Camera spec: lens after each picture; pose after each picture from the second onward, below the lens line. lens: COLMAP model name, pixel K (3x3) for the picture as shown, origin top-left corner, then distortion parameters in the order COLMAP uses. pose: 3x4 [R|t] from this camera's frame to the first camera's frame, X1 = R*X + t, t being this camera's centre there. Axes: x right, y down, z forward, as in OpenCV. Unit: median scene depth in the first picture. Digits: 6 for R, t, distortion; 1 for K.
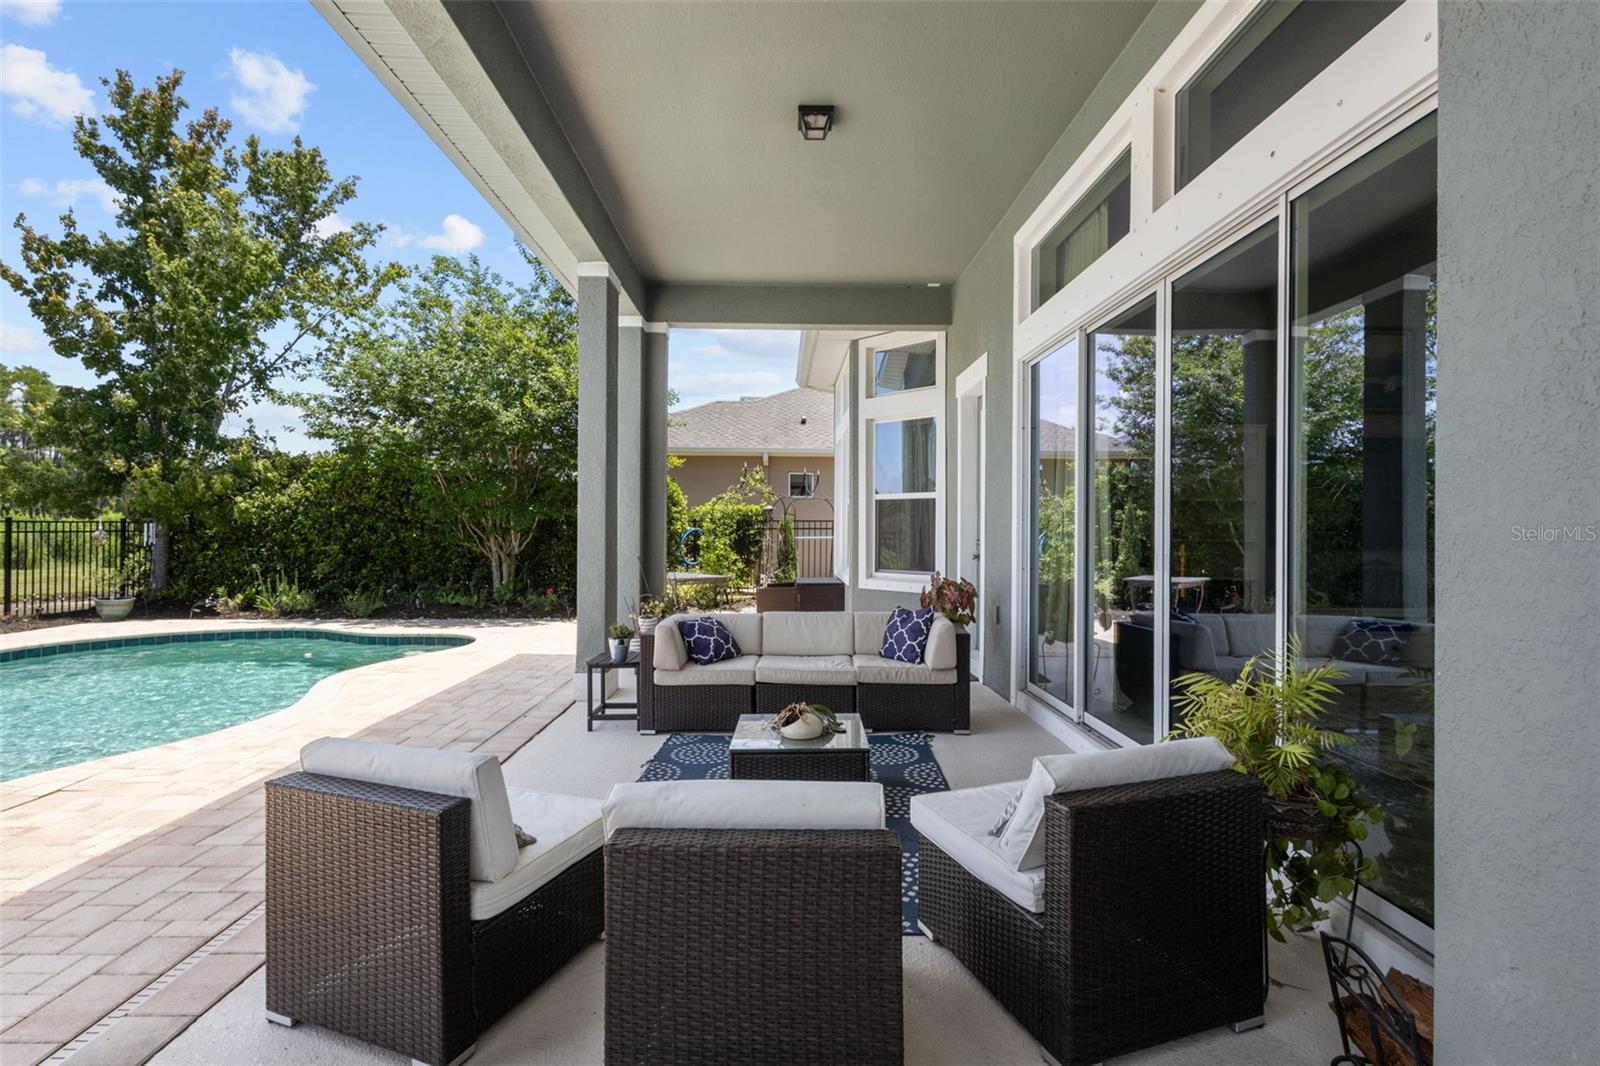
lens RADIAL K [[745.4, 0, 800.0], [0, 745.4, 533.0], [0, 0, 1]] dist [0.001024, -0.000015]
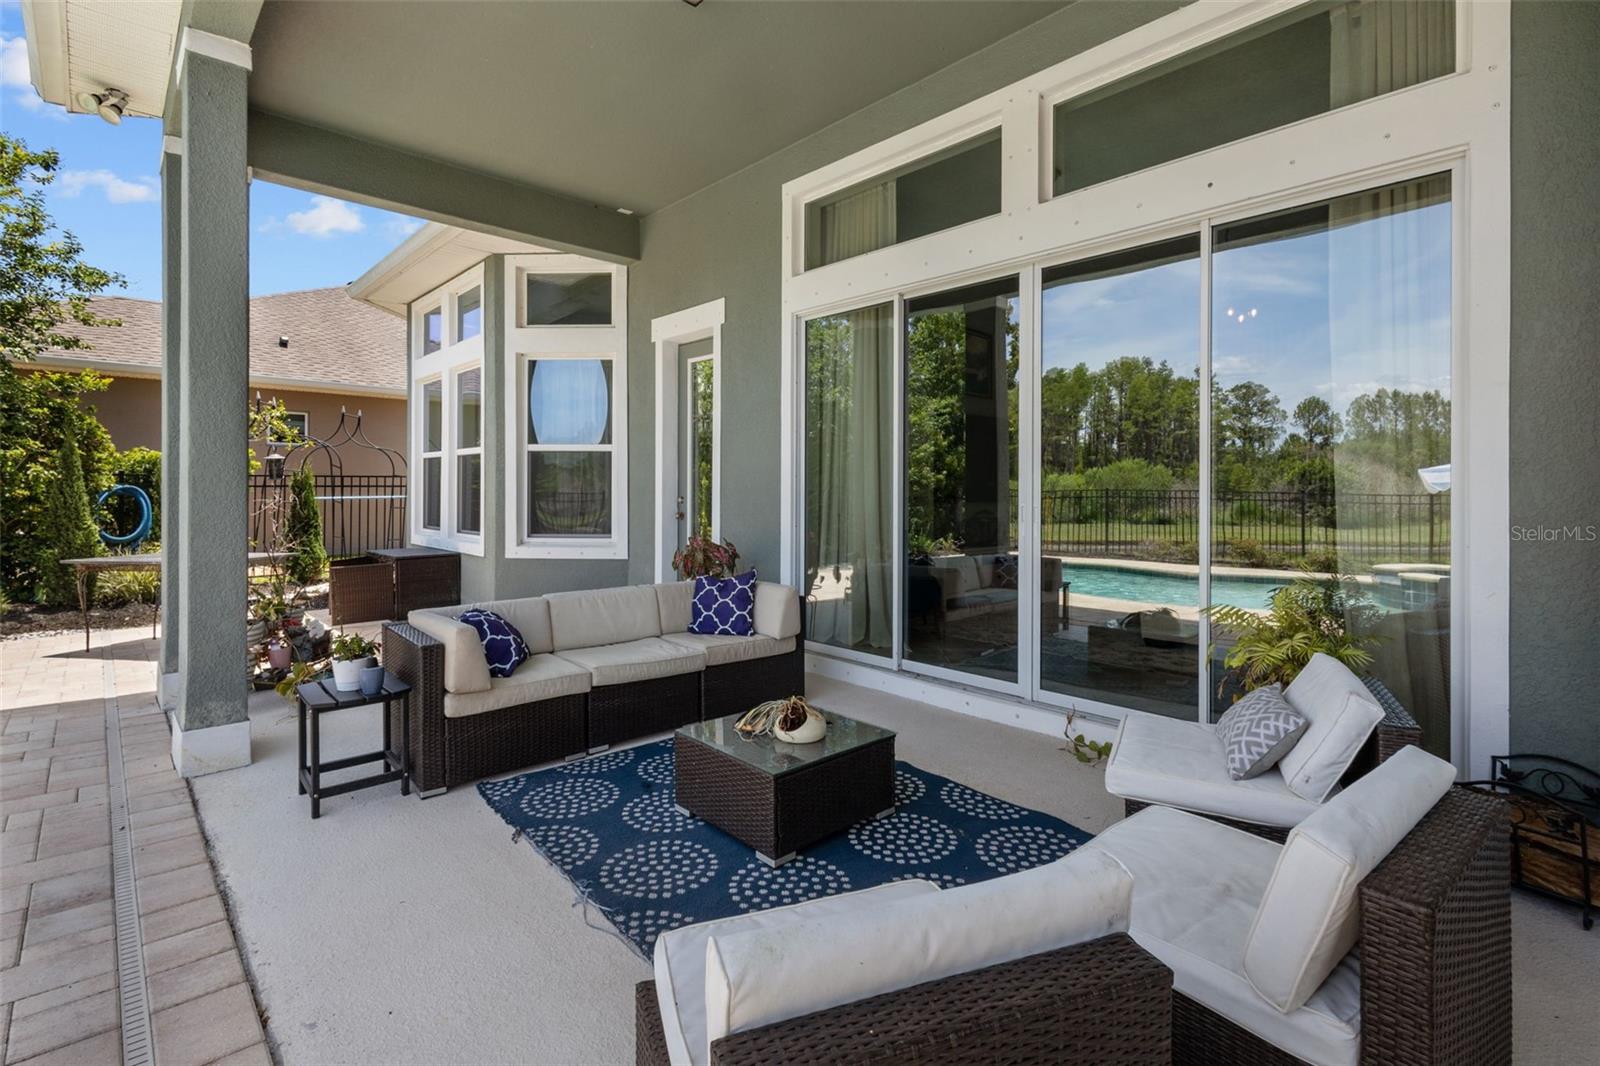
lens RADIAL K [[754.3, 0, 802.2], [0, 754.3, 495.7], [0, 0, 1]] dist [0.002689, 0.000324]
pose [[0.746974, -0.007061, 0.664815, -0.336137], [0.003844, 0.999973, 0.006302, 0.001756], [-0.664842, -0.002152, 0.746981, 0.238831]]
